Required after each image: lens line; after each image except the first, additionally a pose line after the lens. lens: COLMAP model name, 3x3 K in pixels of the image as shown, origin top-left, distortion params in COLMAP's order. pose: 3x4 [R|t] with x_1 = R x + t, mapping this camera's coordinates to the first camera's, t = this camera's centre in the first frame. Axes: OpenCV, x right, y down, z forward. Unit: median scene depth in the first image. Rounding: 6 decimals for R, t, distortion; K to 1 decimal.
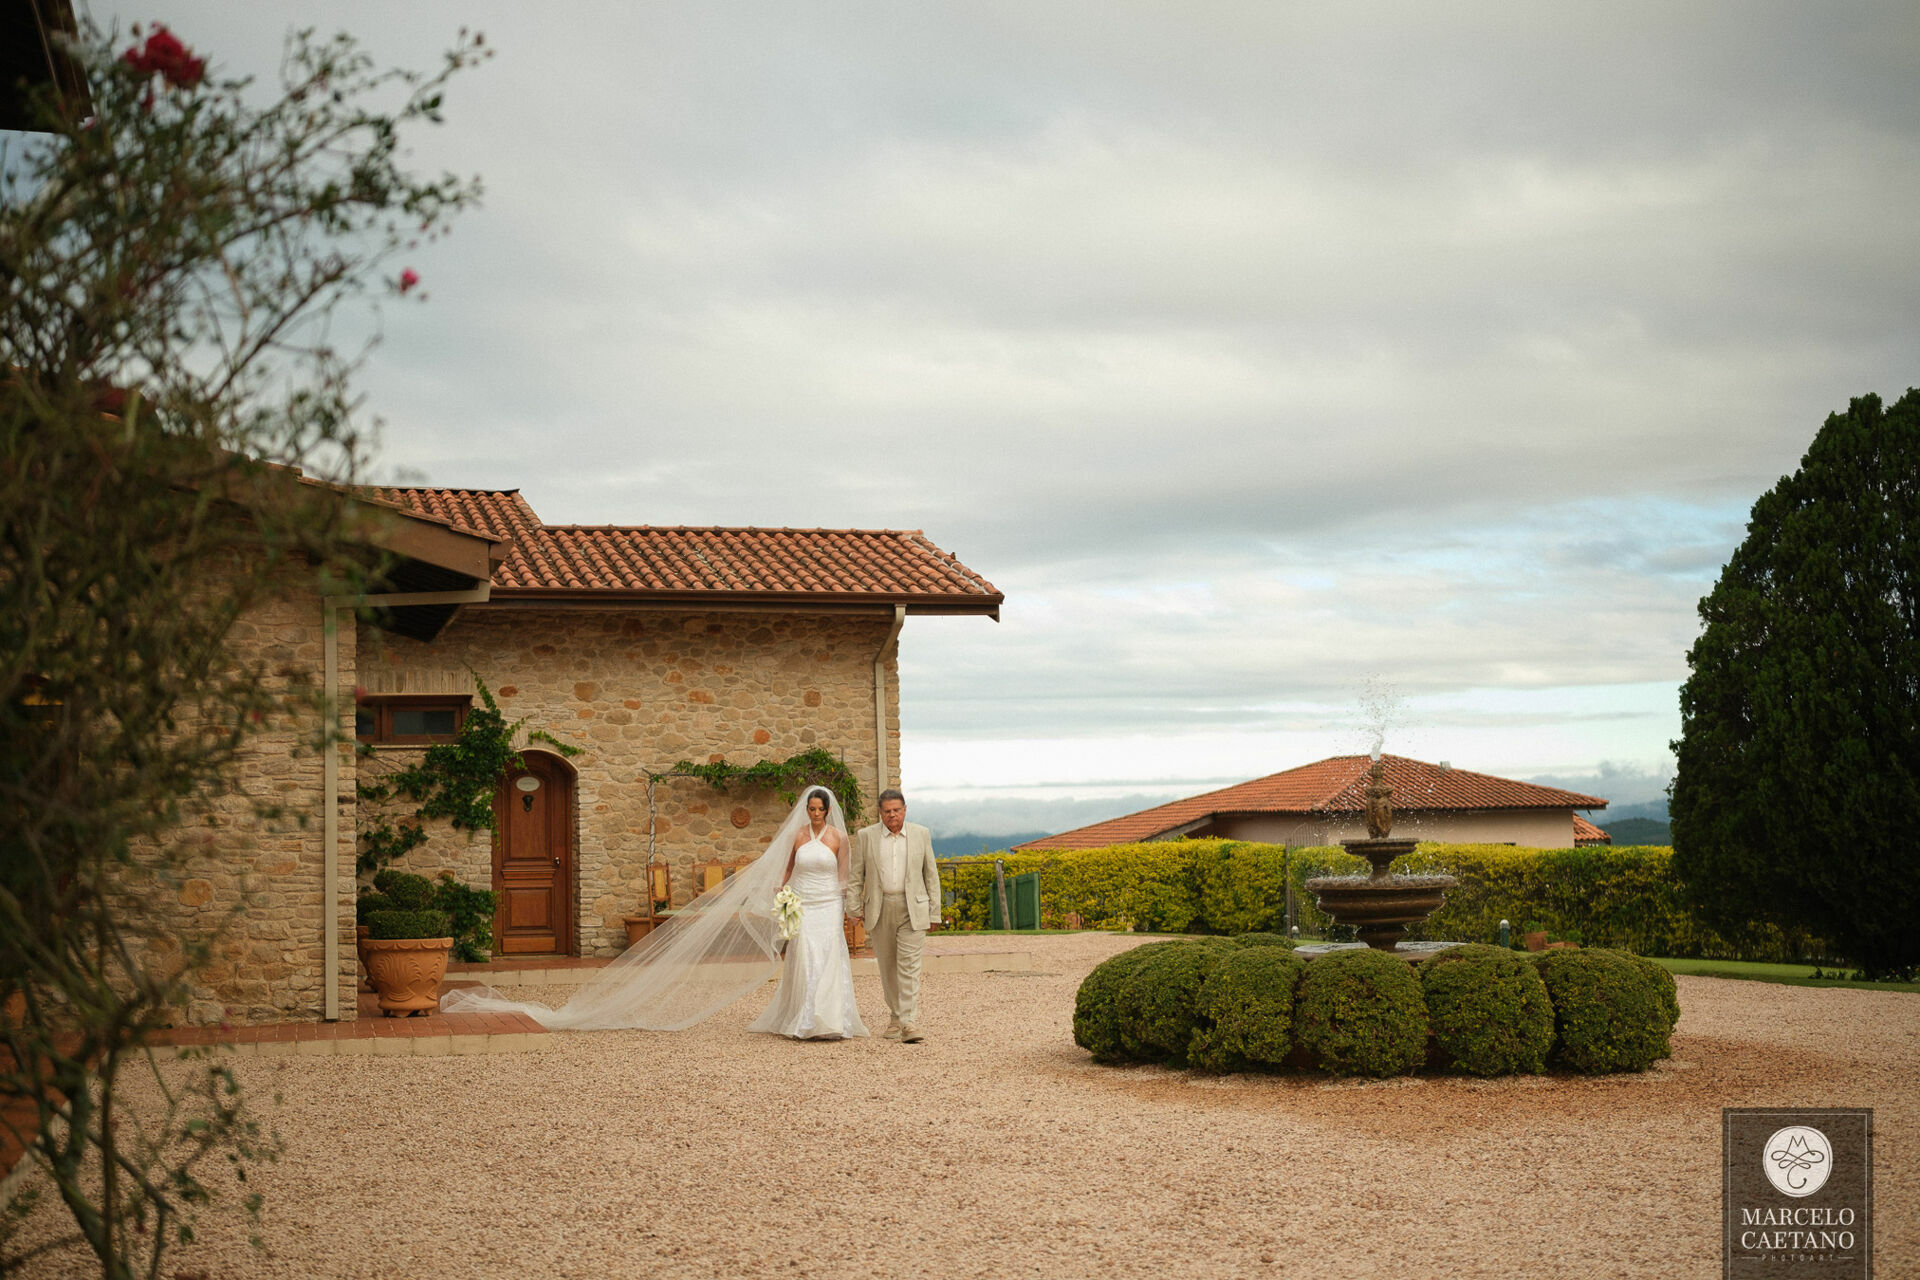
lens RADIAL K [[2263.5, 0, 960.0], [0, 2263.5, 640.0], [0, 0, 1]] dist [-0.139098, 0.257547]
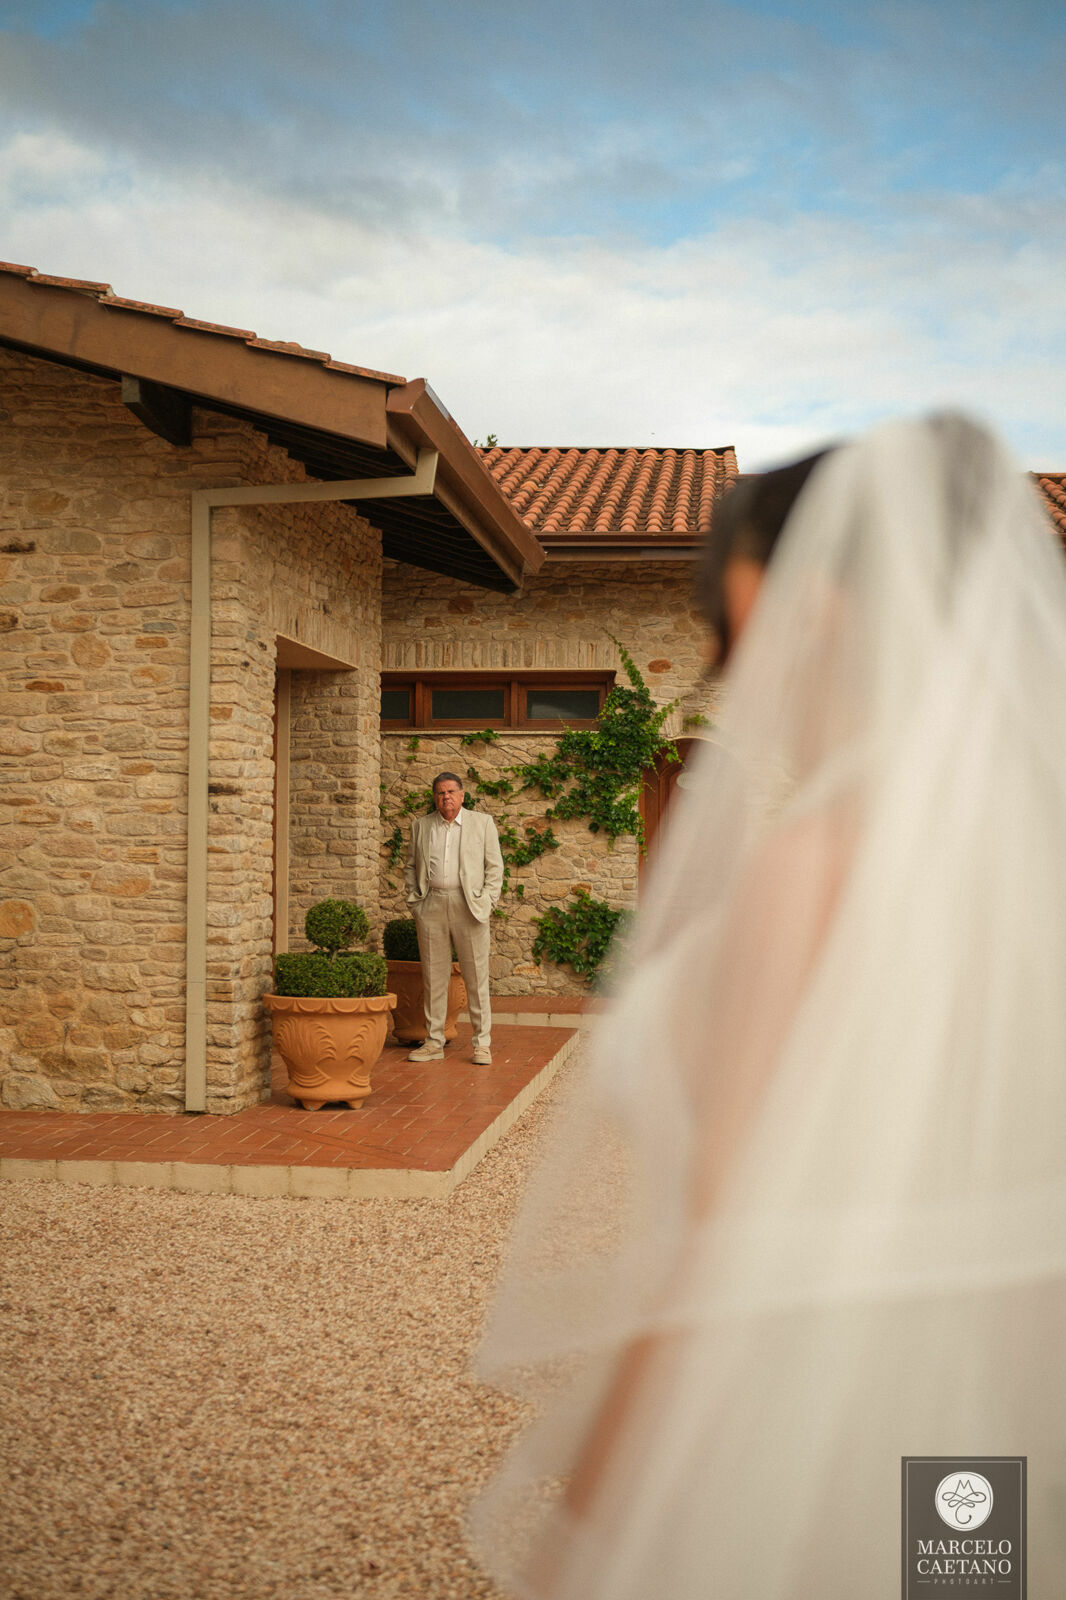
lens RADIAL K [[1886.2, 0, 533.0], [0, 1886.2, 800.0], [0, 0, 1]] dist [-0.139098, 0.257547]
pose [[0.919827, 0.018637, -0.391882, 0.024587], [0.007568, 0.997842, 0.065218, 0.027063], [0.392252, -0.062955, 0.917701, 0.365737]]
